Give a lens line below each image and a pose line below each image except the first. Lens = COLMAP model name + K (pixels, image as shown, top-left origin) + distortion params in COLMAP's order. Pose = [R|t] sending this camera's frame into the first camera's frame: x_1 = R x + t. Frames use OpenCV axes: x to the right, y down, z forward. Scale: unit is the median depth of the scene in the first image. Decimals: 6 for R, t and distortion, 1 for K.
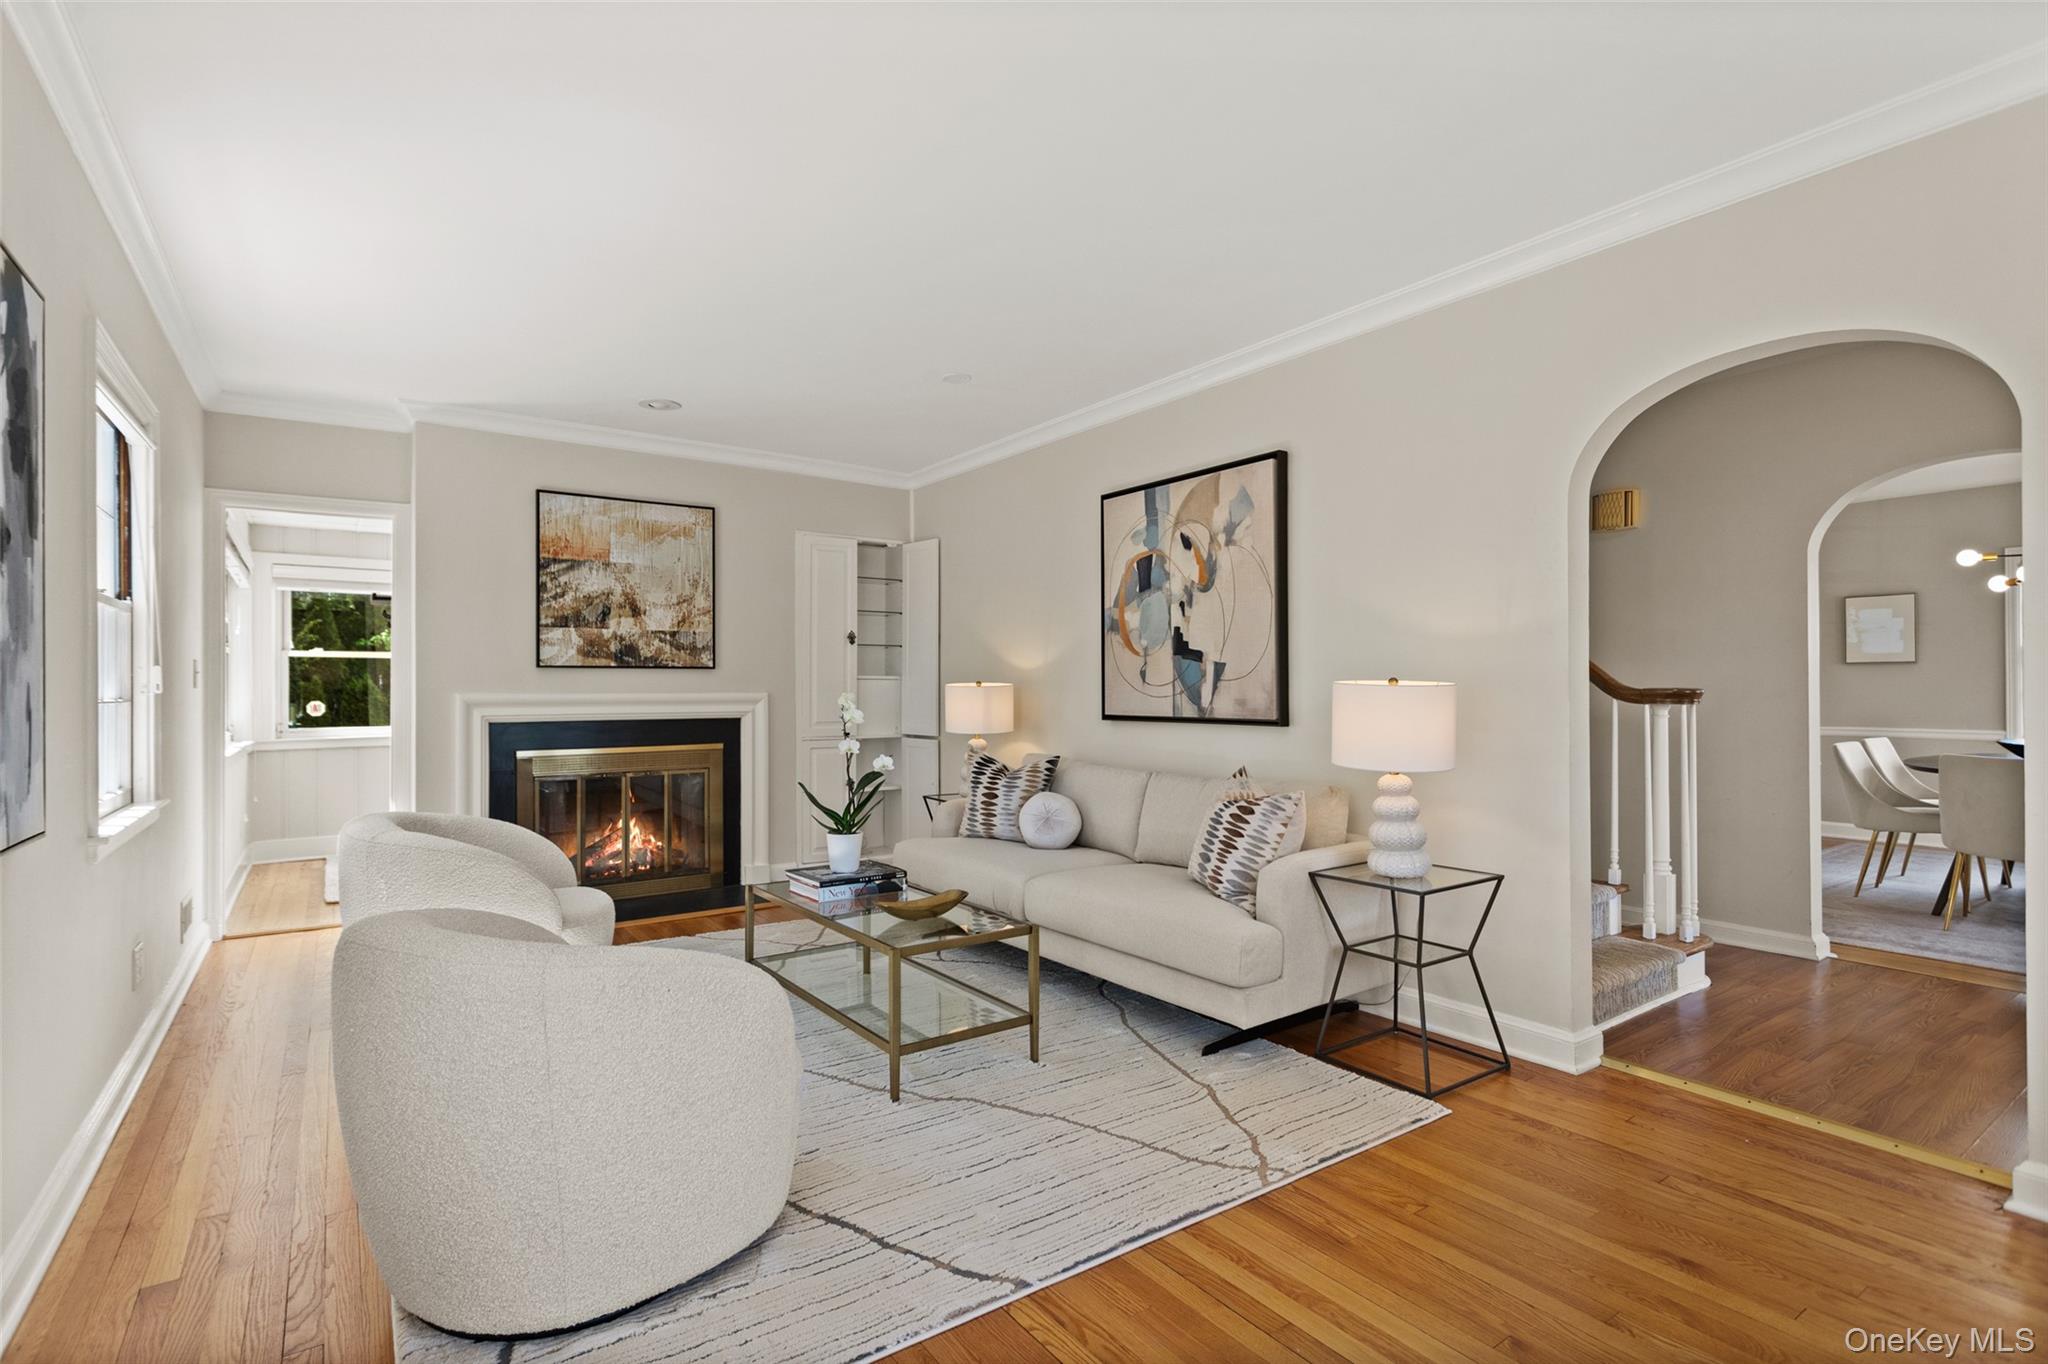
lens RADIAL K [[976.5, 0, 1024.0], [0, 976.5, 688.6], [0, 0, 1]] dist [0.000789, 0.000571]
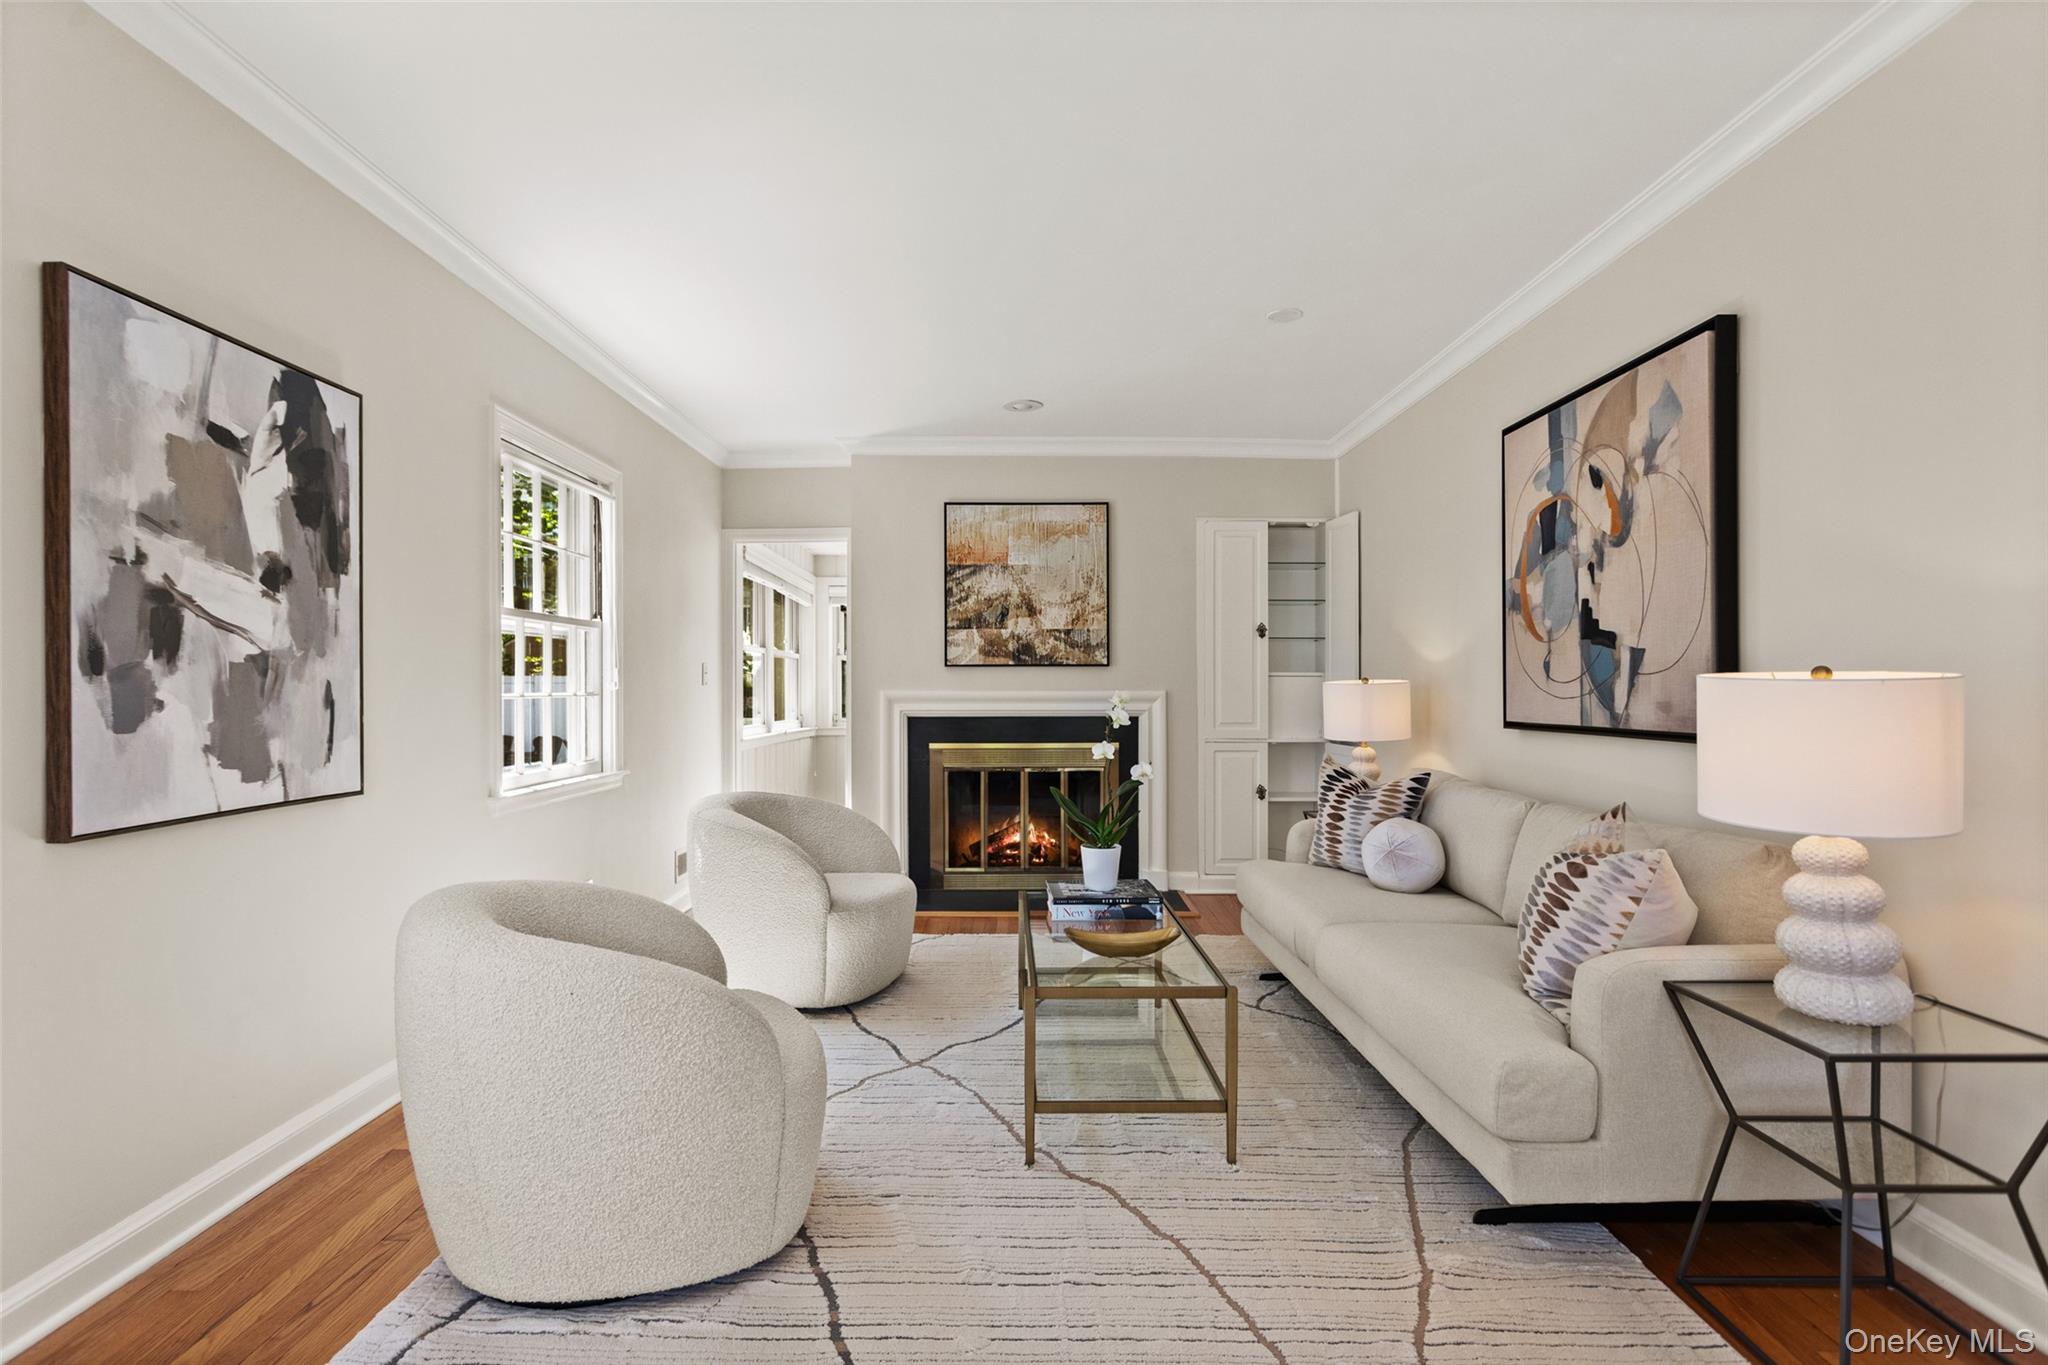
lens RADIAL K [[976.5, 0, 1017.1], [0, 976.5, 687.7], [0, 0, 1]] dist [0.000789, 0.000571]
pose [[0.817629, 0.001425, -0.575744, 0.237728], [-0.001146, 0.999999, 0.000848, 0.000843], [0.575744, -0.000033, 0.817630, 0.193911]]
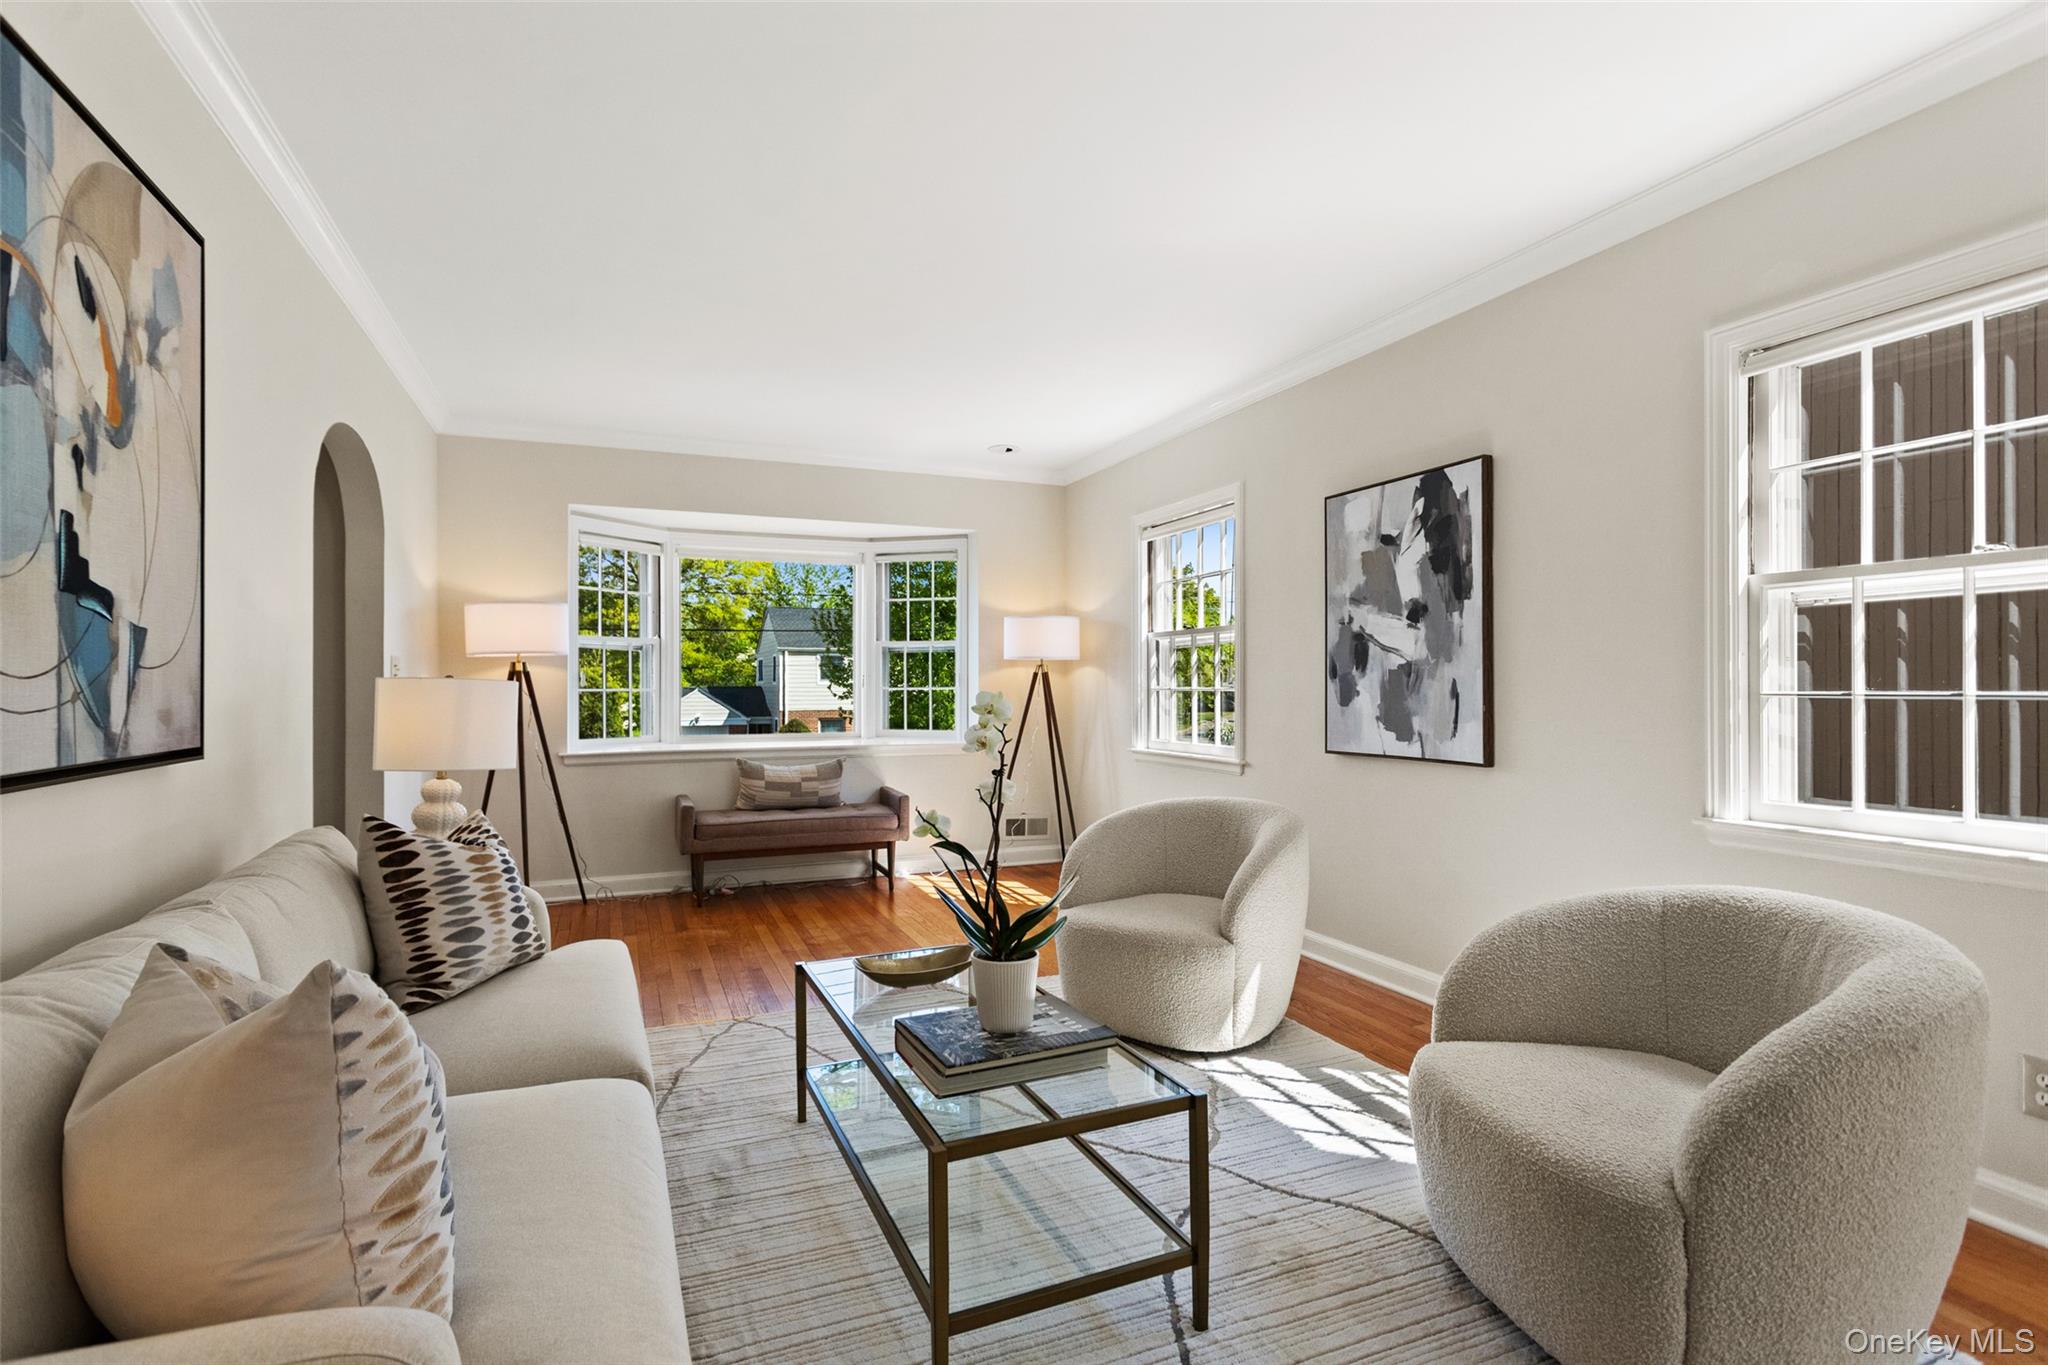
lens RADIAL K [[976.5, 0, 1017.7], [0, 976.5, 681.0], [0, 0, 1]] dist [0.000789, 0.000571]
pose [[-0.975405, 0.006258, 0.220332, -0.268040], [0.005269, 0.999973, -0.005077, 0.001663], [-0.220358, -0.003791, -0.975412, 1.325755]]
